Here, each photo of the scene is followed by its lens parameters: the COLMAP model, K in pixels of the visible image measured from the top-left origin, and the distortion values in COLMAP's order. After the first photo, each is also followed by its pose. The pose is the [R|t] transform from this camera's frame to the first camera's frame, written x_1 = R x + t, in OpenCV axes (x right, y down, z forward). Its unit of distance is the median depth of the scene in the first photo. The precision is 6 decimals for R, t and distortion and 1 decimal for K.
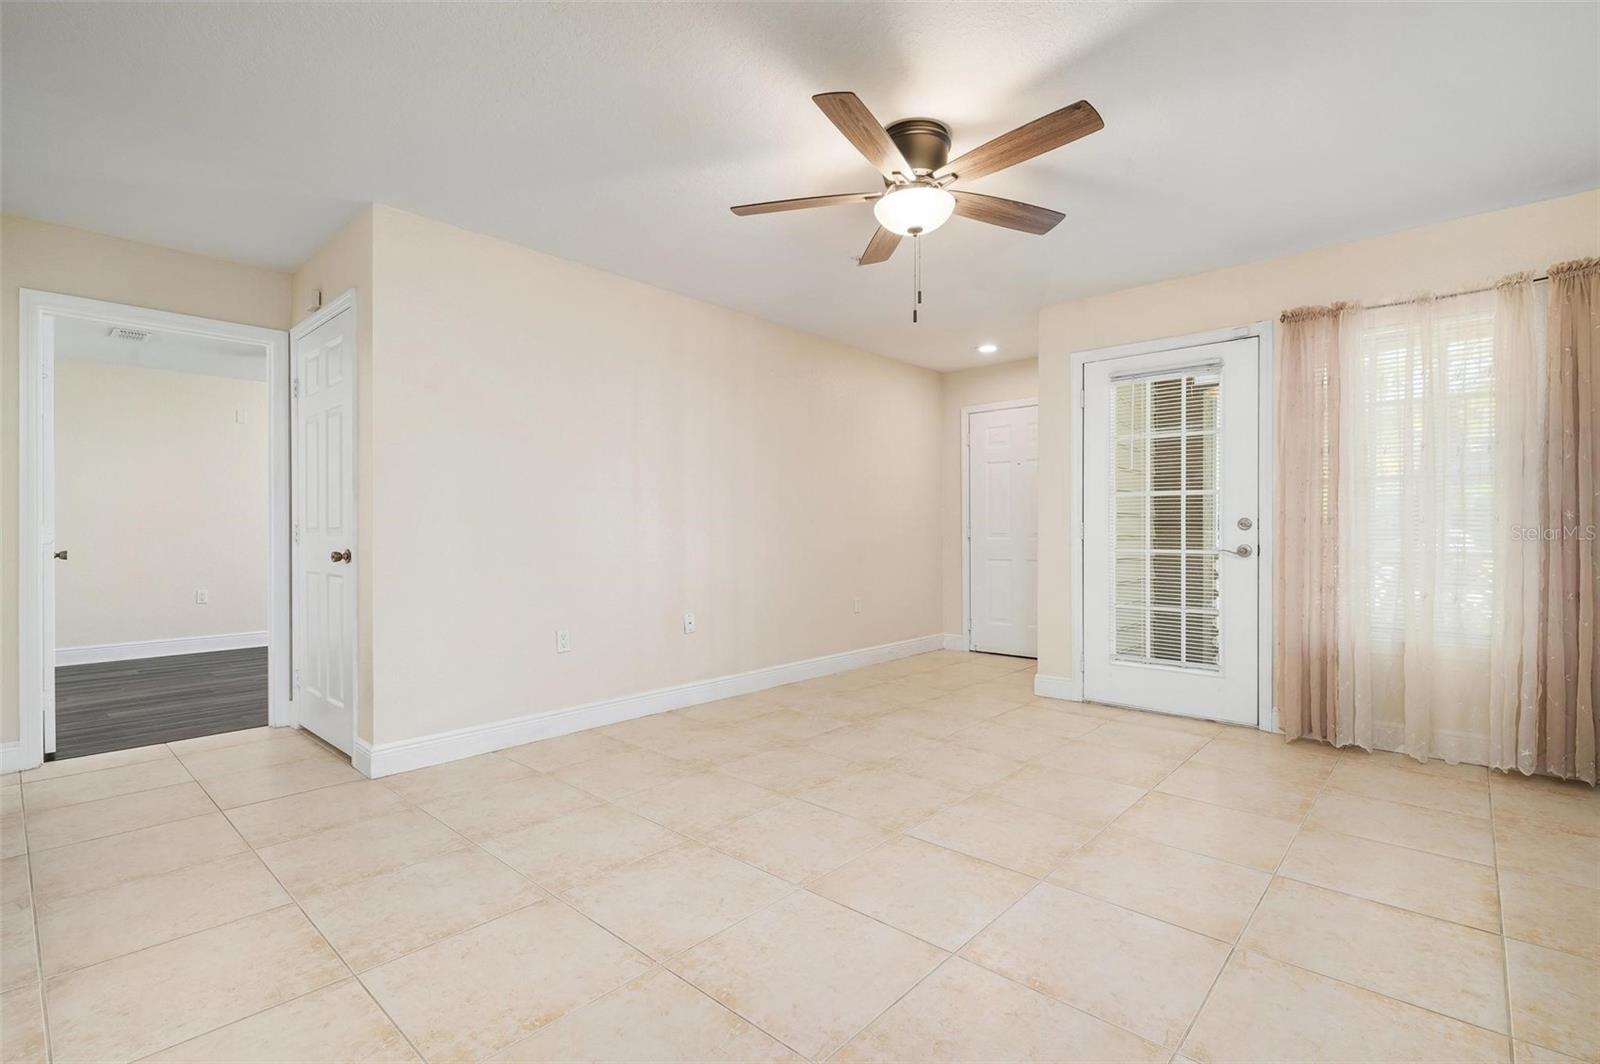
lens RADIAL K [[734.8, 0, 794.3], [0, 734.8, 542.8], [0, 0, 1]] dist [-0.000860, -0.005102]
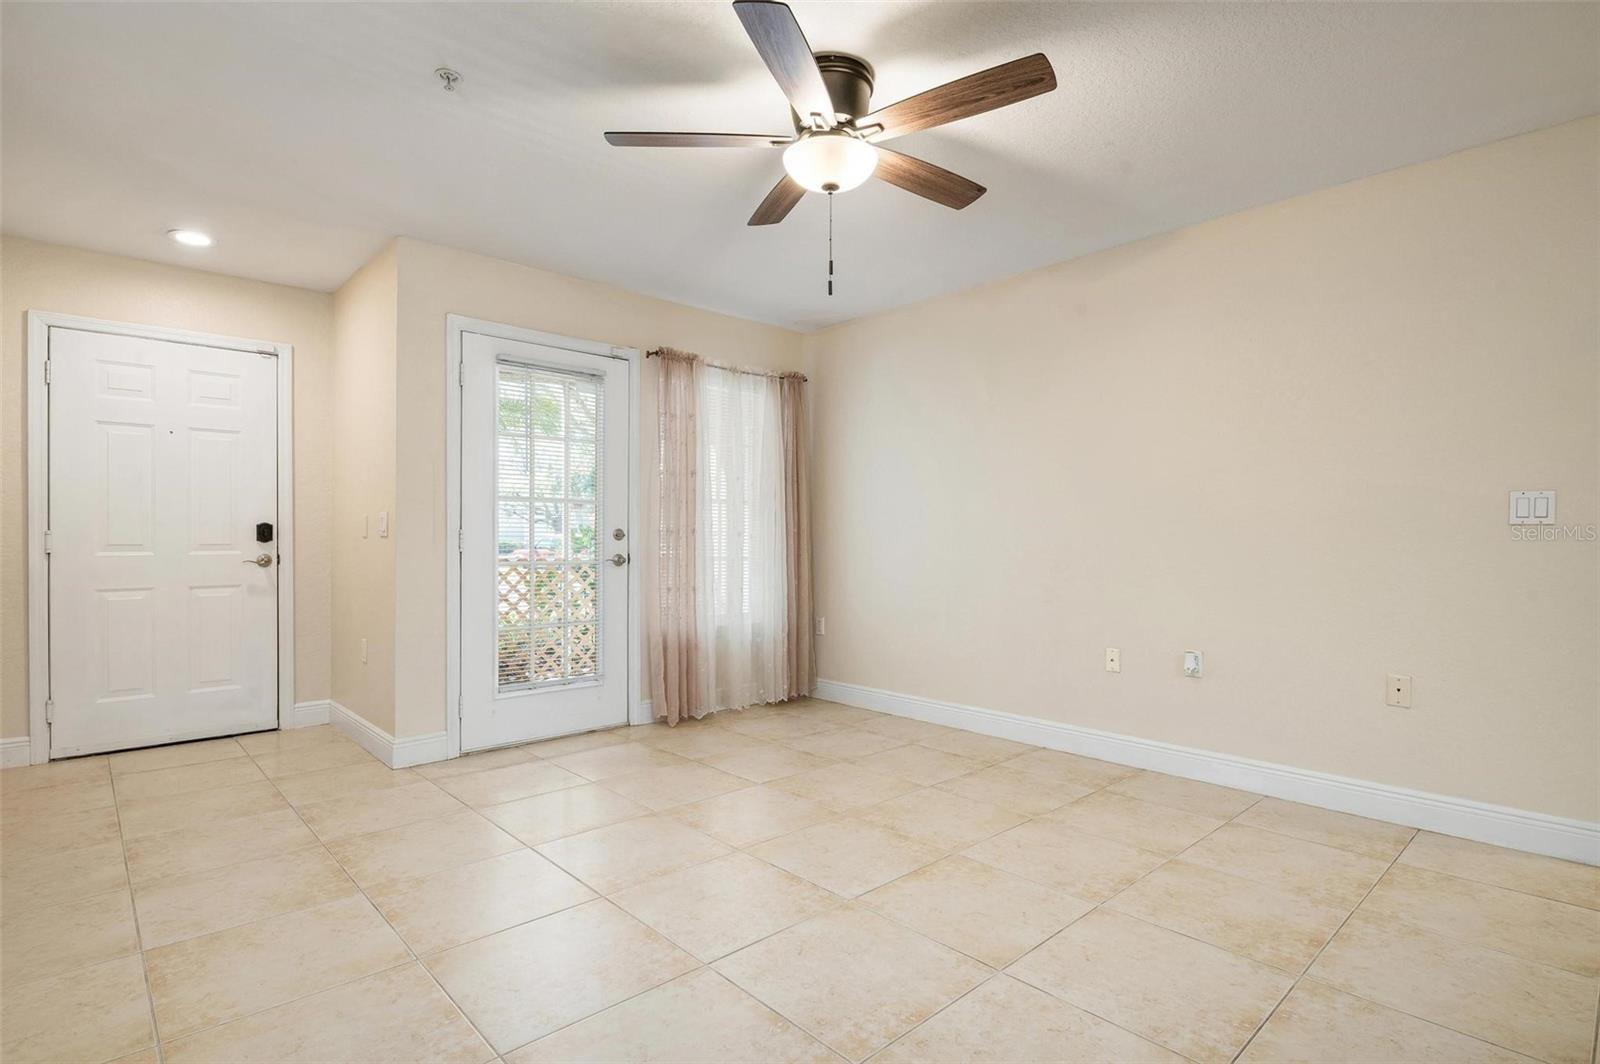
lens RADIAL K [[794.4, 0, 818.4], [0, 794.4, 538.4], [0, 0, 1]] dist [0.019370, -0.003448]
pose [[0.069242, 0.004866, 0.997588, -0.552770], [0.016336, 0.999848, -0.006010, -0.008875], [-0.997466, 0.016713, 0.069153, 0.693078]]
